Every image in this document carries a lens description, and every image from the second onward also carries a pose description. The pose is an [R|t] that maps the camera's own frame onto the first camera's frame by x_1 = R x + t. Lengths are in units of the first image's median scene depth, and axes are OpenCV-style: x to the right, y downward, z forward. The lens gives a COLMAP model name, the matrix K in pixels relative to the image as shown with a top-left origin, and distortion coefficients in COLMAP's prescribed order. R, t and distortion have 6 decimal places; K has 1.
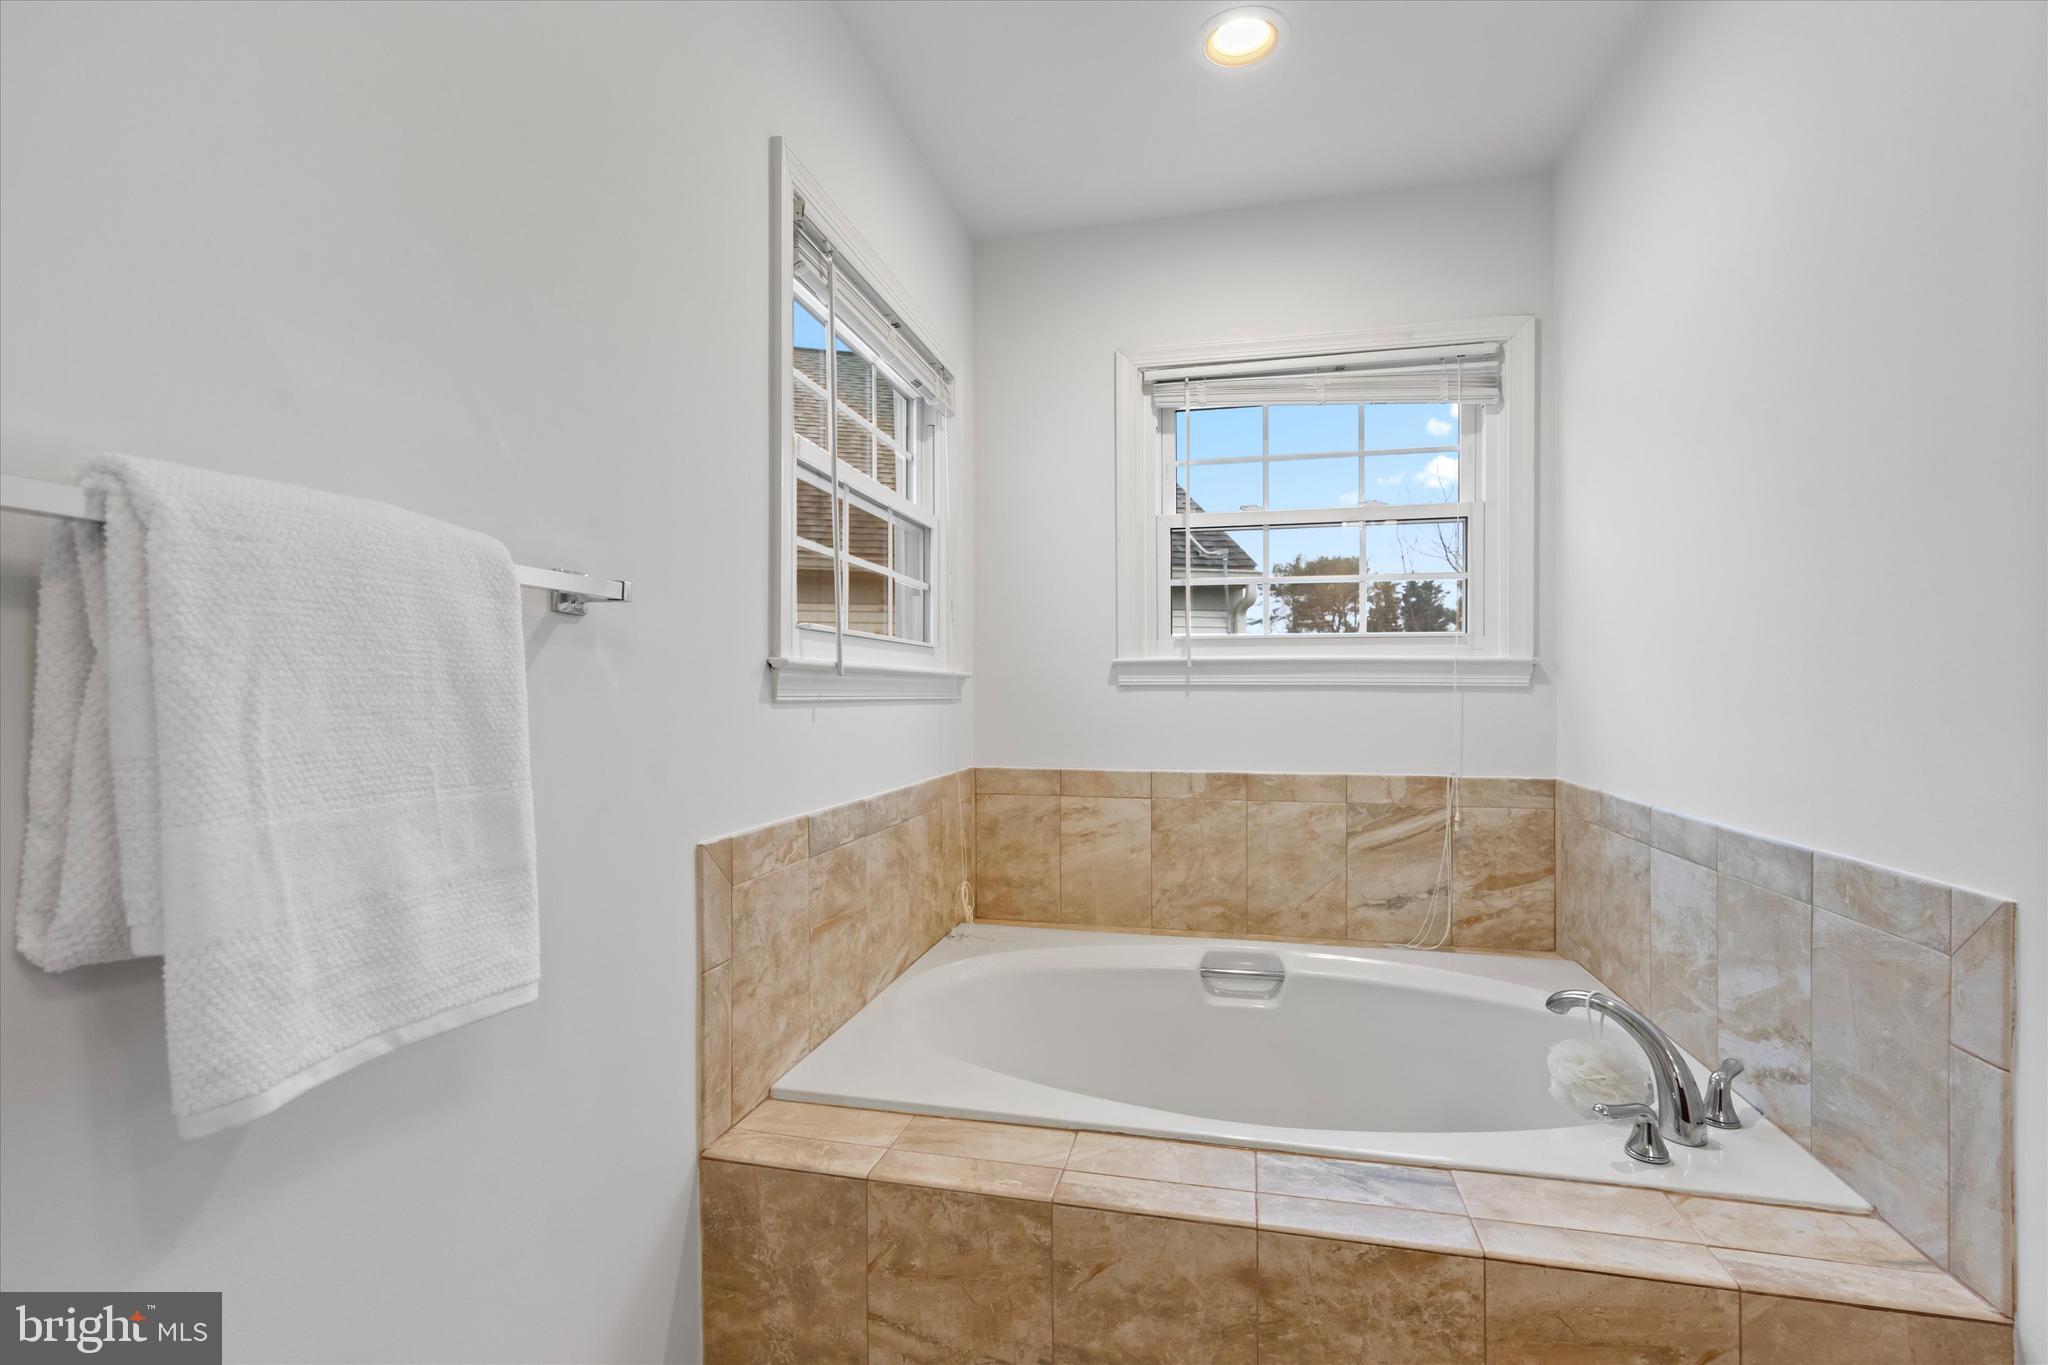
lens RADIAL K [[939.5, 0, 1006.5], [0, 939.5, 695.8], [0, 0, 1]] dist [-0.004199, 0.002389]
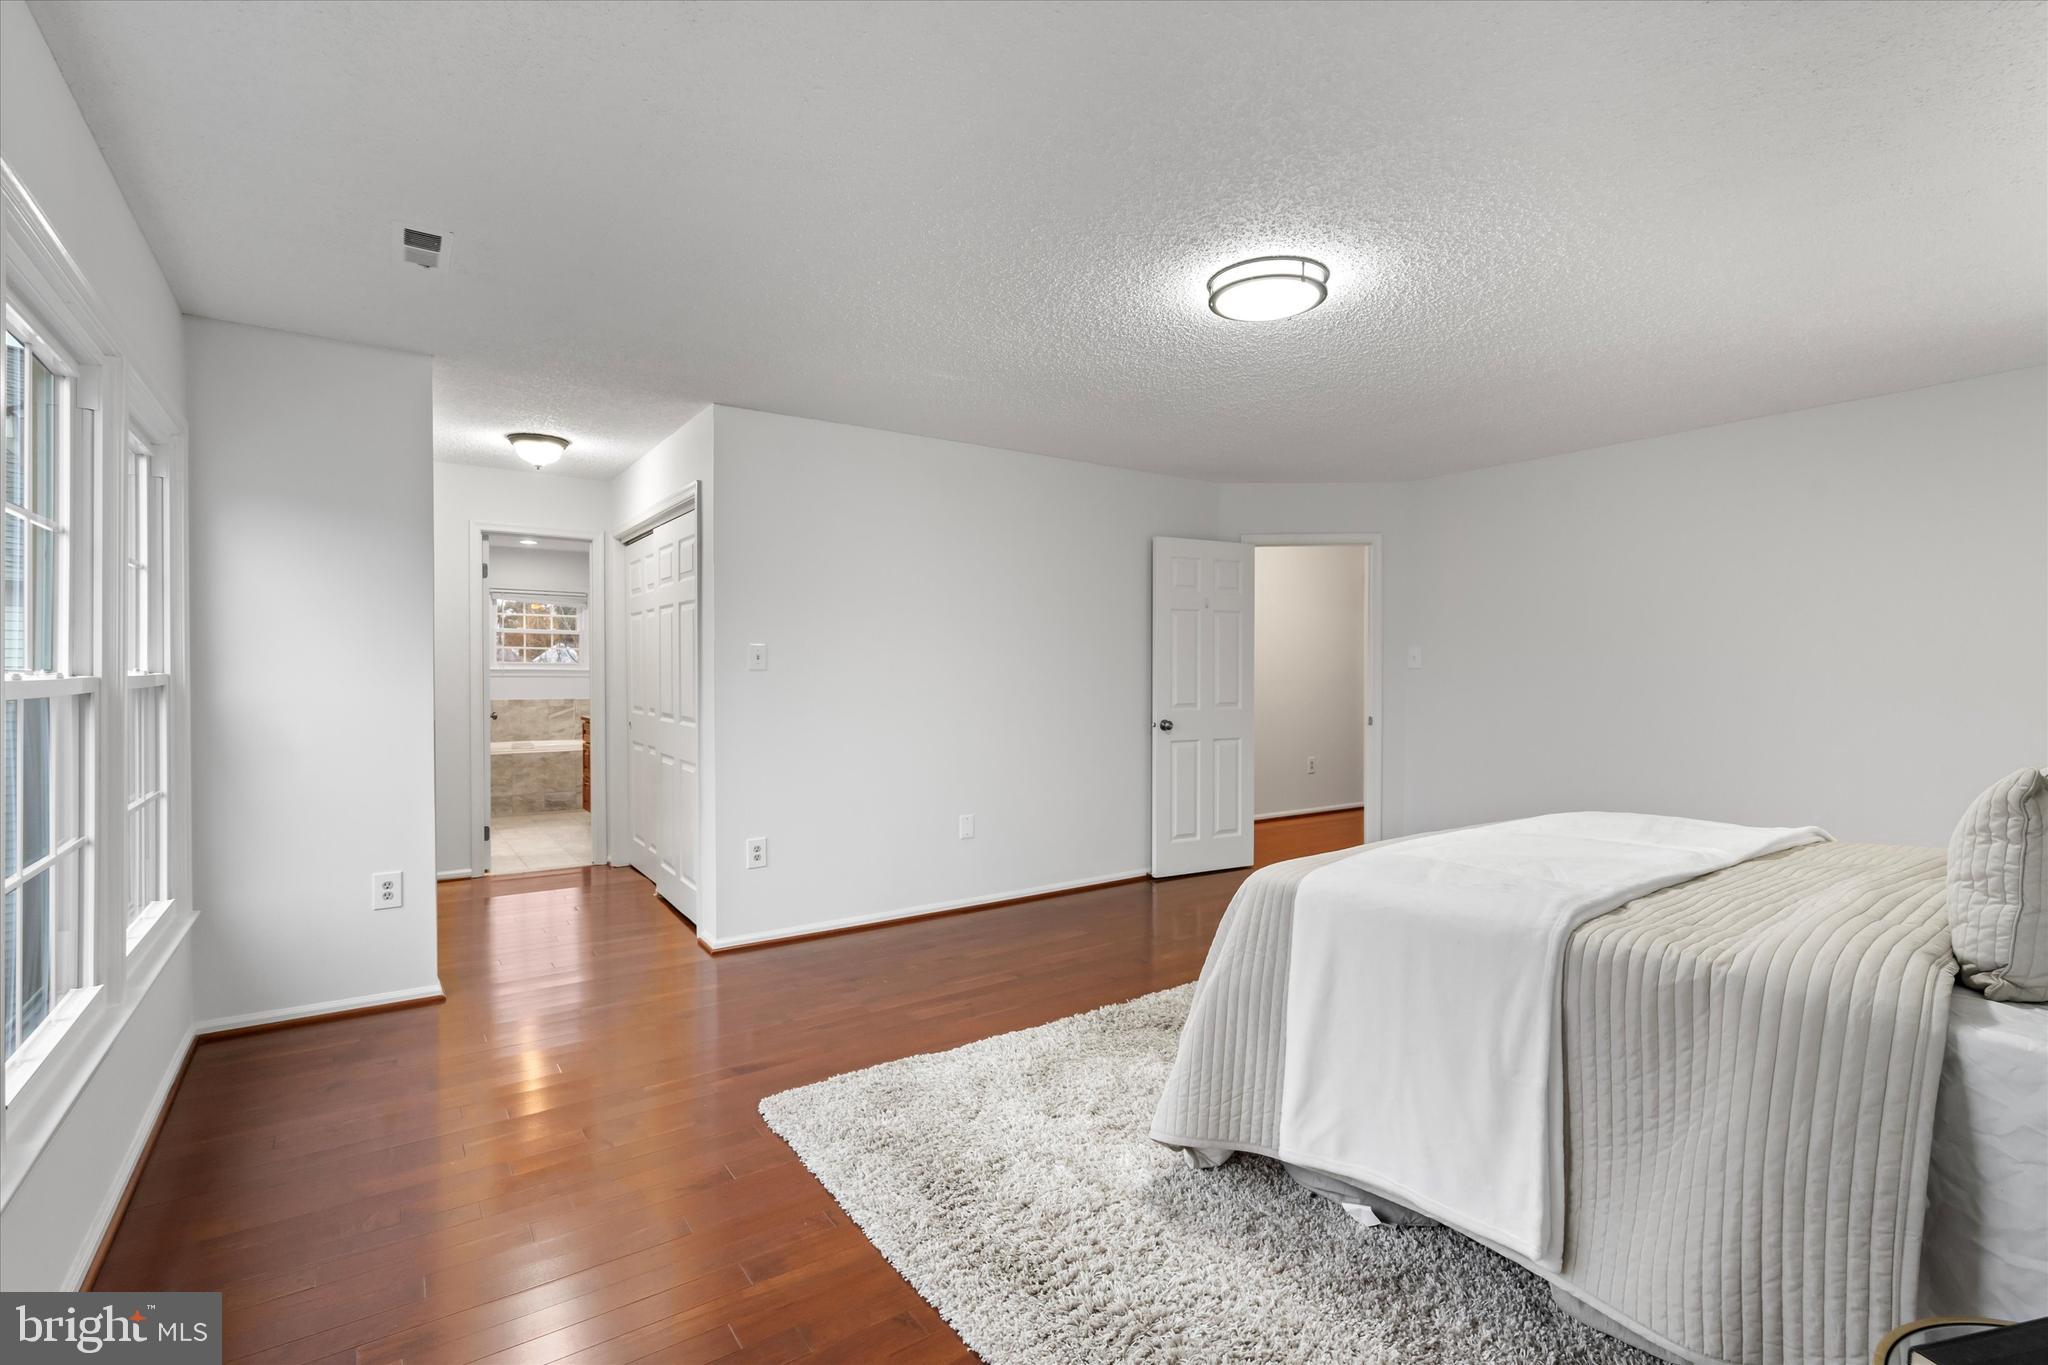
lens RADIAL K [[939.5, 0, 1019.3], [0, 939.5, 680.5], [0, 0, 1]] dist [-0.004199, 0.002389]
pose [[0.651984, -0.003078, 0.758226, -1.422937], [0.000311, 0.999993, 0.003792, -0.007039], [-0.758233, -0.002236, 0.651980, -3.267572]]
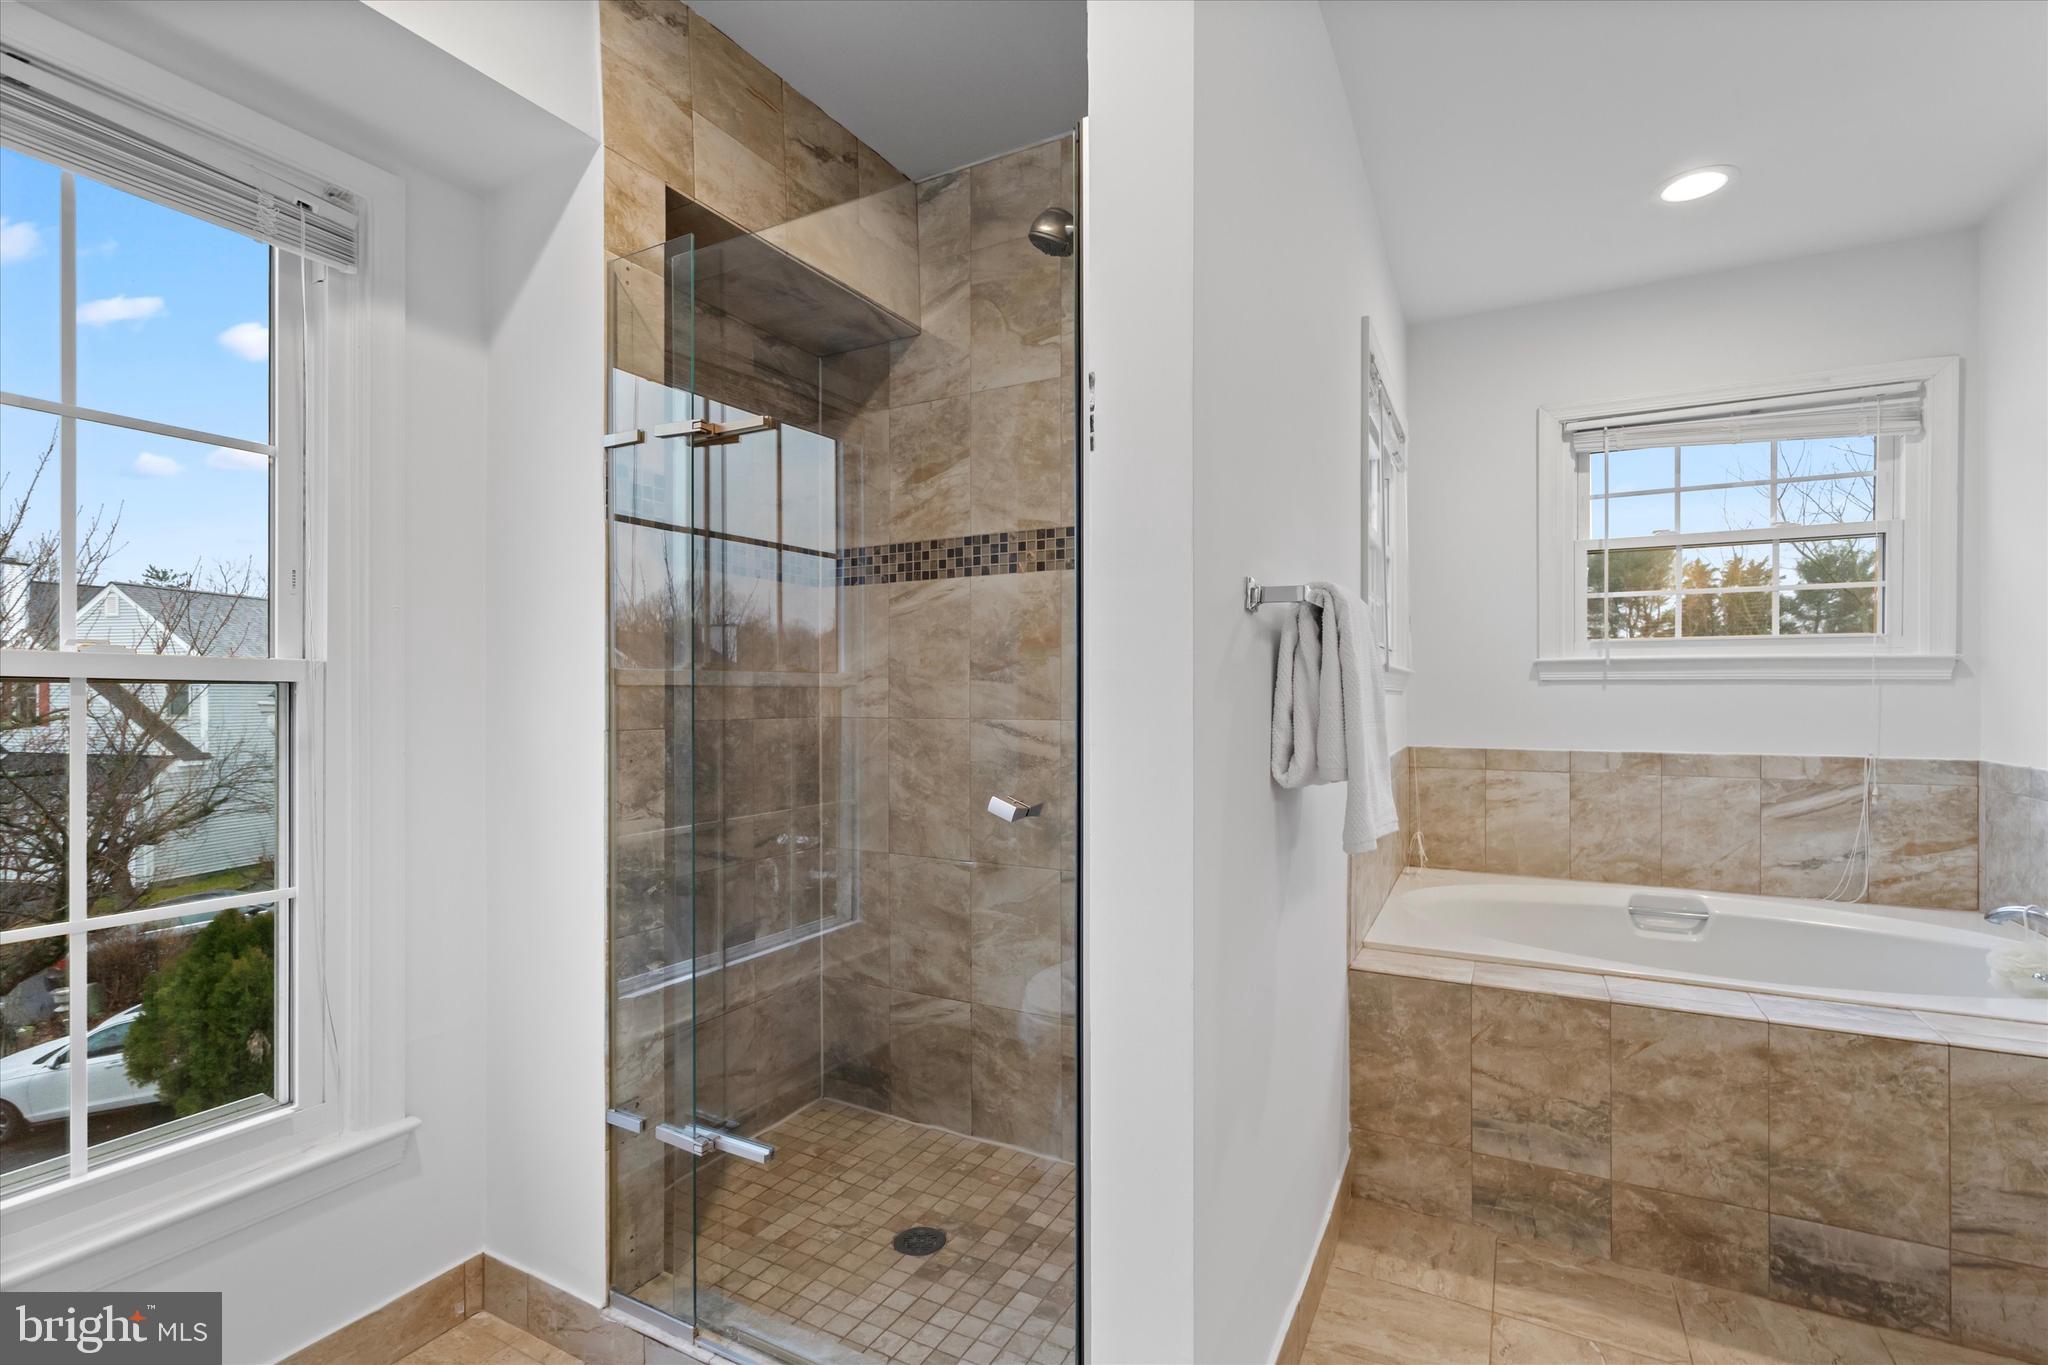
lens RADIAL K [[939.5, 0, 1005.6], [0, 939.5, 699.6], [0, 0, 1]] dist [-0.004199, 0.002389]
pose [[0.968487, 0.002421, -0.249053, -0.287719], [-0.001619, 0.999993, 0.003423, 0.012835], [0.249059, -0.002912, 0.968484, -0.414139]]
